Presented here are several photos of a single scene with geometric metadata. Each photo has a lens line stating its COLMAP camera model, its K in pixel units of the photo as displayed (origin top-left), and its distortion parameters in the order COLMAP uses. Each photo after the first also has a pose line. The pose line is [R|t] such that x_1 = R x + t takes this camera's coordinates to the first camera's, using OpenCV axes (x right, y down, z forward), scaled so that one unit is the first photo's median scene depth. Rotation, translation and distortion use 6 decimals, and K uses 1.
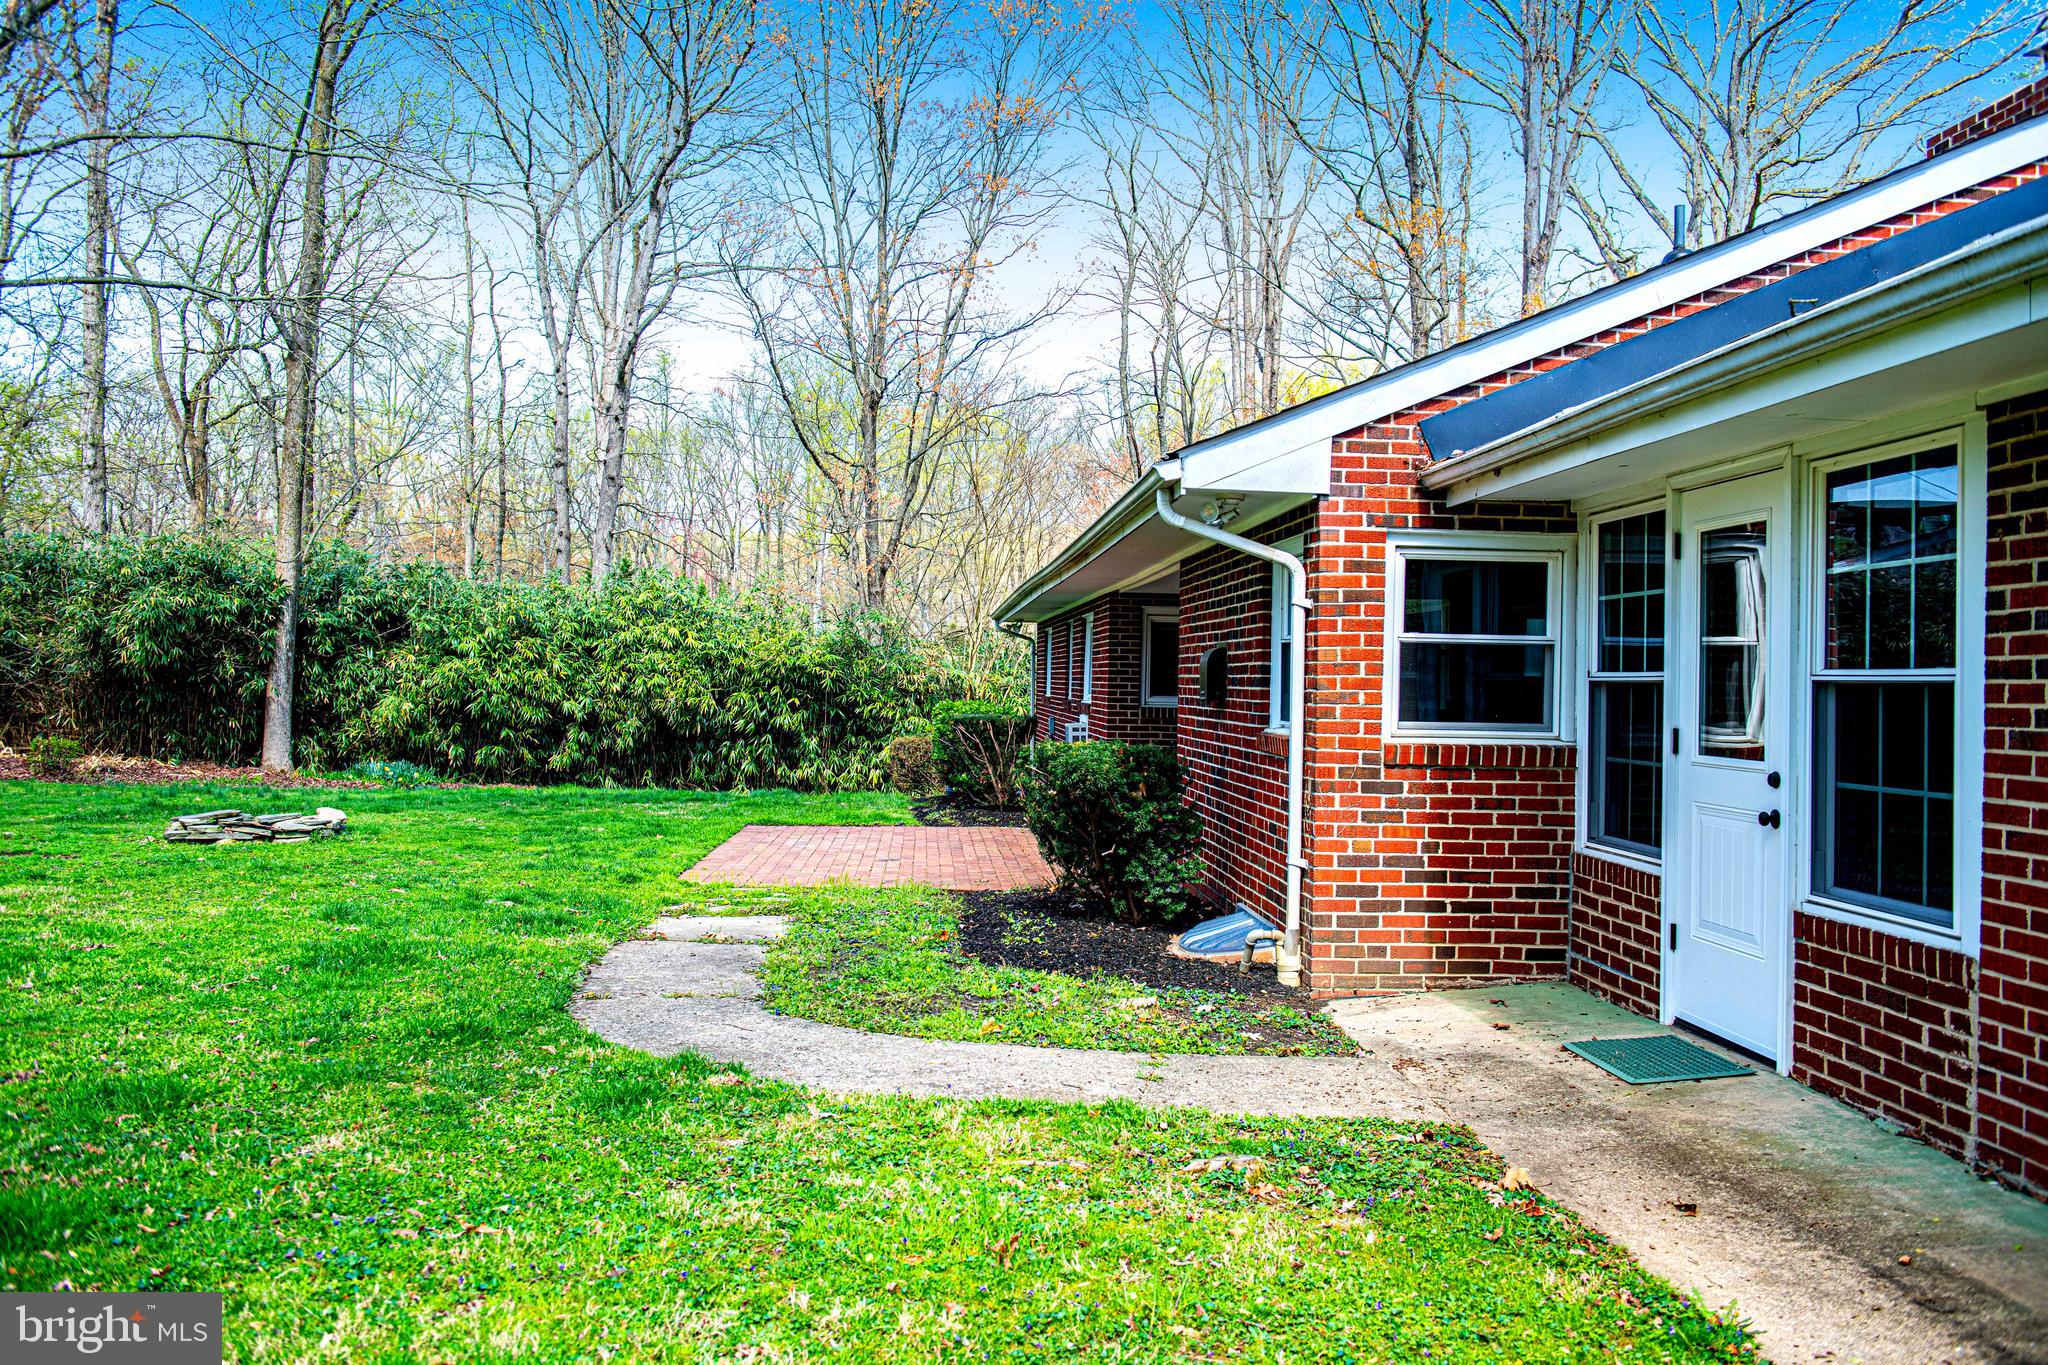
lens RADIAL K [[1803.7, 0, 1037.5], [0, 1803.7, 652.5], [0, 0, 1]] dist [0.002804, -0.002174]
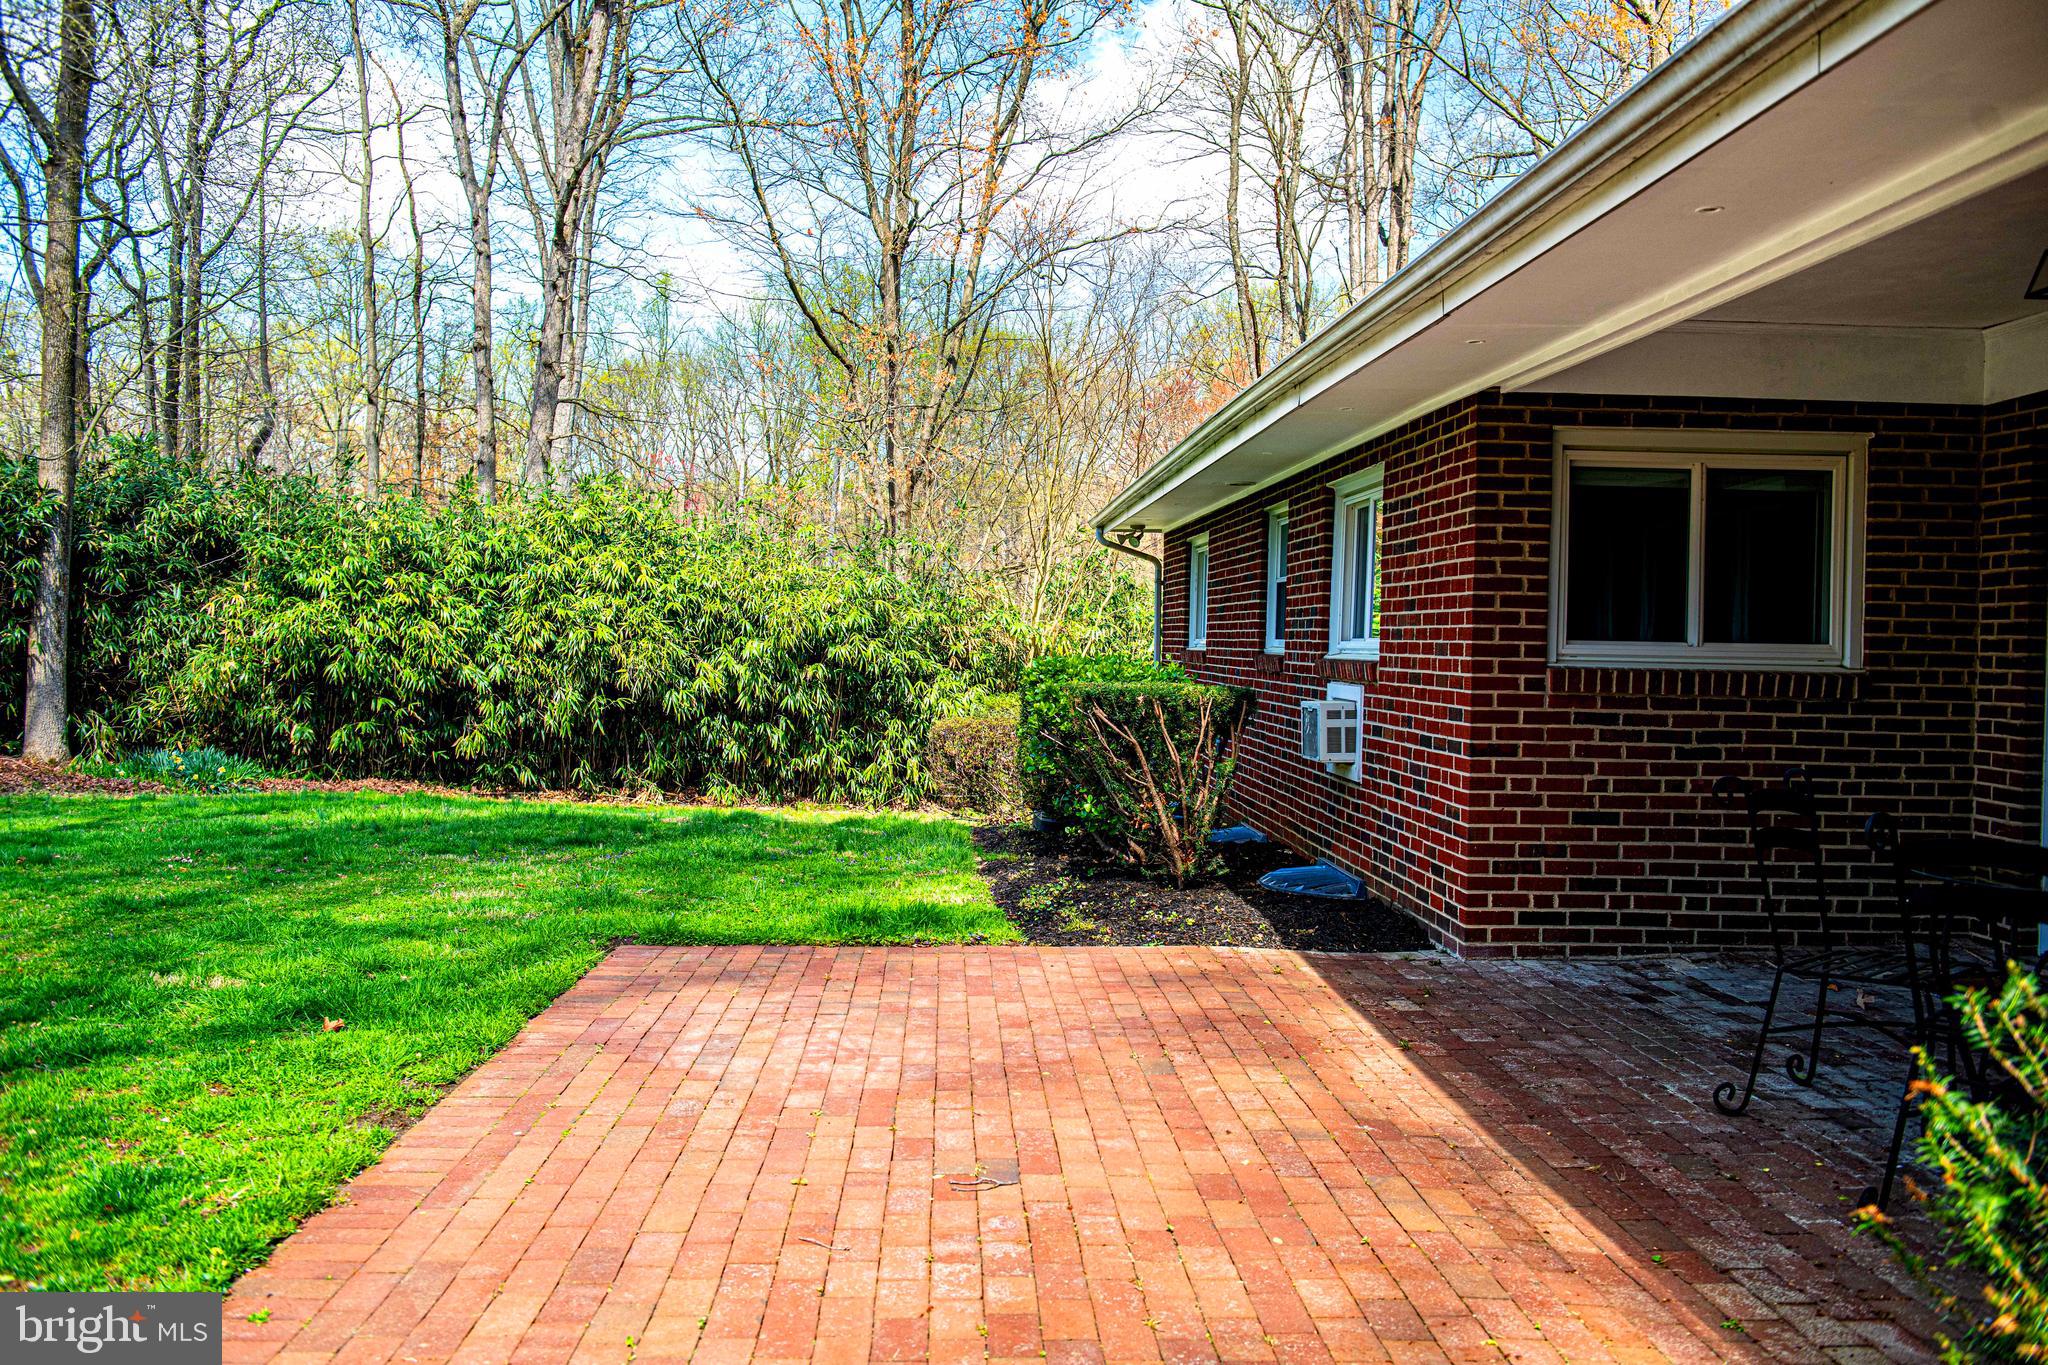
lens RADIAL K [[2020.8, 0, 1024.1], [0, 2020.8, 727.9], [0, 0, 1]] dist [0.079375, -0.006000]
pose [[0.999630, 0.000986, -0.027180, -0.020942], [0.000594, 0.998313, 0.058057, 0.006876], [0.027191, -0.058052, 0.997943, 0.212007]]
